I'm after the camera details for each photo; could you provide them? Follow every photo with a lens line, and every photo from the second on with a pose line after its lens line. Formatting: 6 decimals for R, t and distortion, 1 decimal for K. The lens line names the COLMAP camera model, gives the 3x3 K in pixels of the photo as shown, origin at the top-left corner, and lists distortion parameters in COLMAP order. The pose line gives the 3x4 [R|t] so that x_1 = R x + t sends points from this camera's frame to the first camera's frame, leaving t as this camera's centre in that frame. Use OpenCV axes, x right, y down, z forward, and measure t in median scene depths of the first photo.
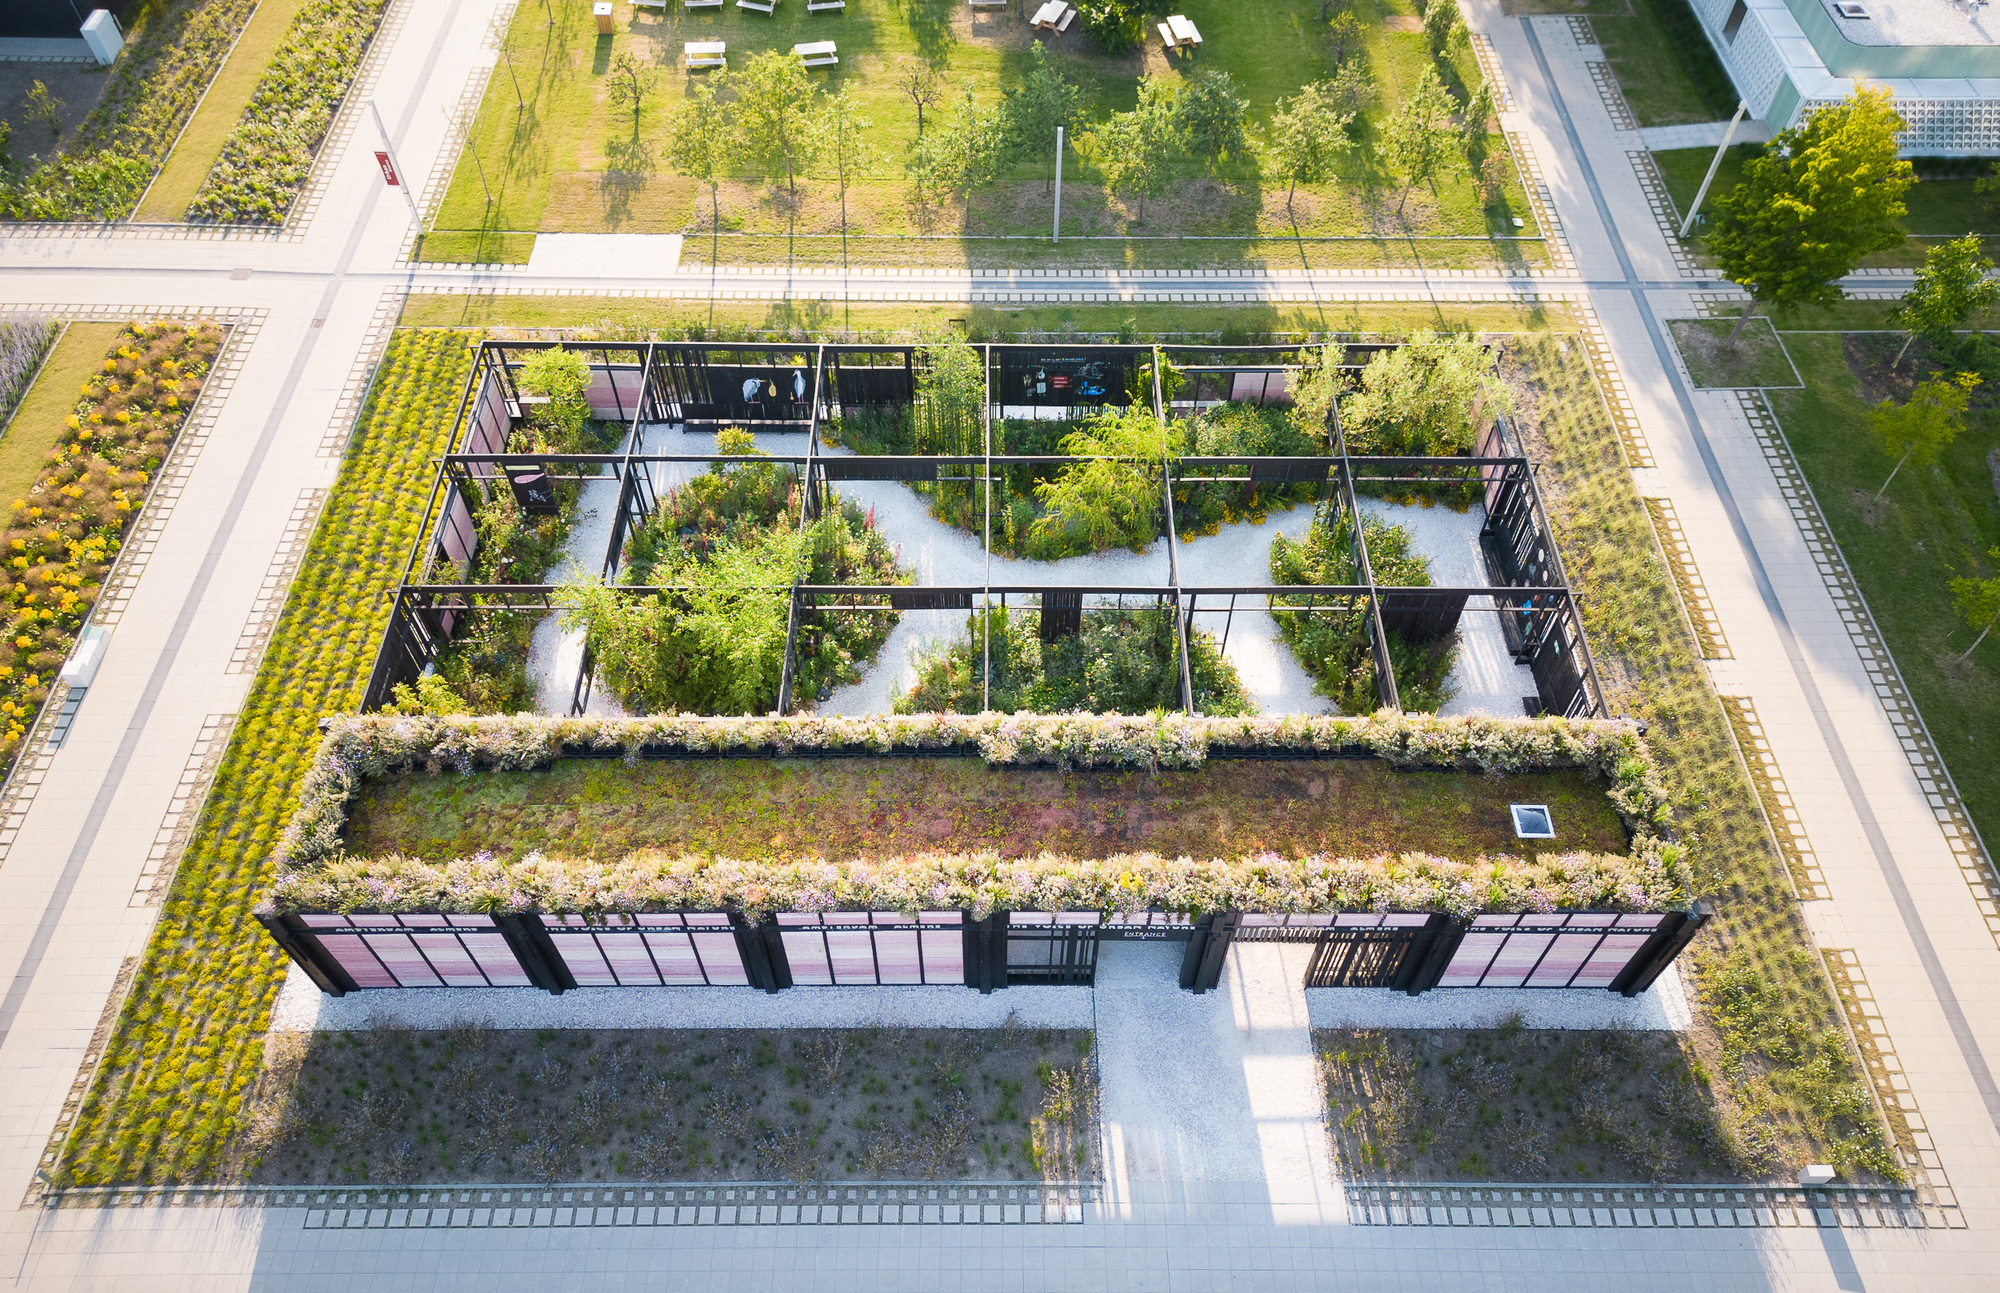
lens RADIAL K [[1457.2, 0, 1000.0], [0, 1457.2, 646.5], [0, 0, 1]] dist [0.012220, 0.000837]
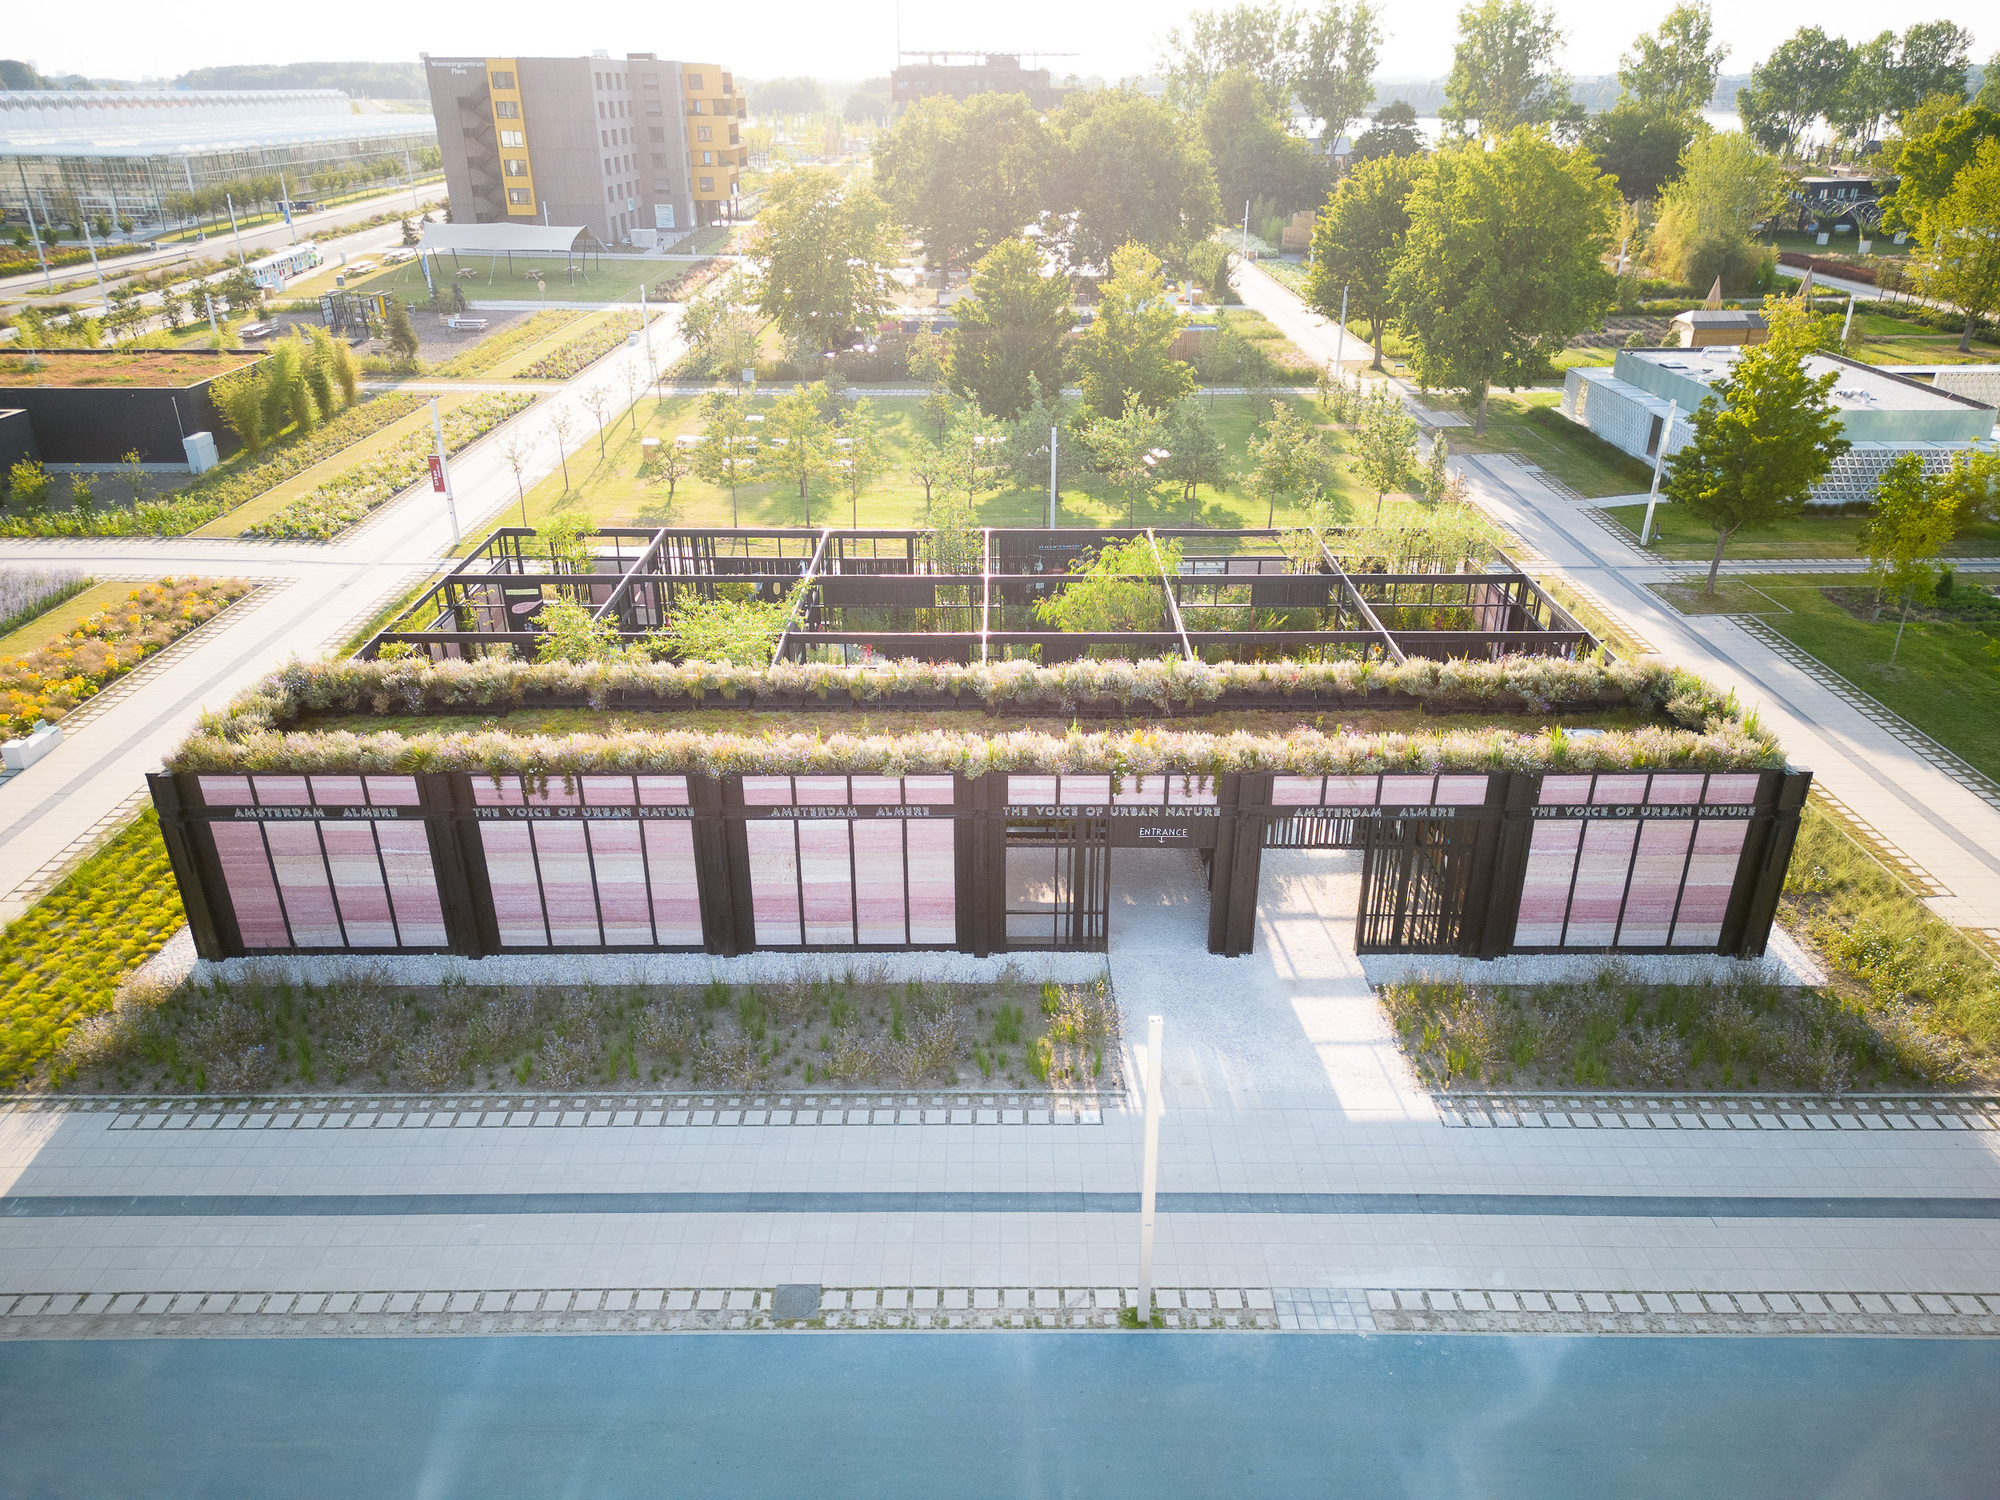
lens RADIAL K [[1433.5, 0, 1000.0], [0, 1433.5, 750.0], [0, 0, 1]] dist [0.033543, -0.024428]
pose [[0.999962, -0.007241, -0.004837, 0.006526], [0.004371, 0.897815, -0.440351, 0.535255], [0.007532, 0.440313, 0.897813, 0.210711]]
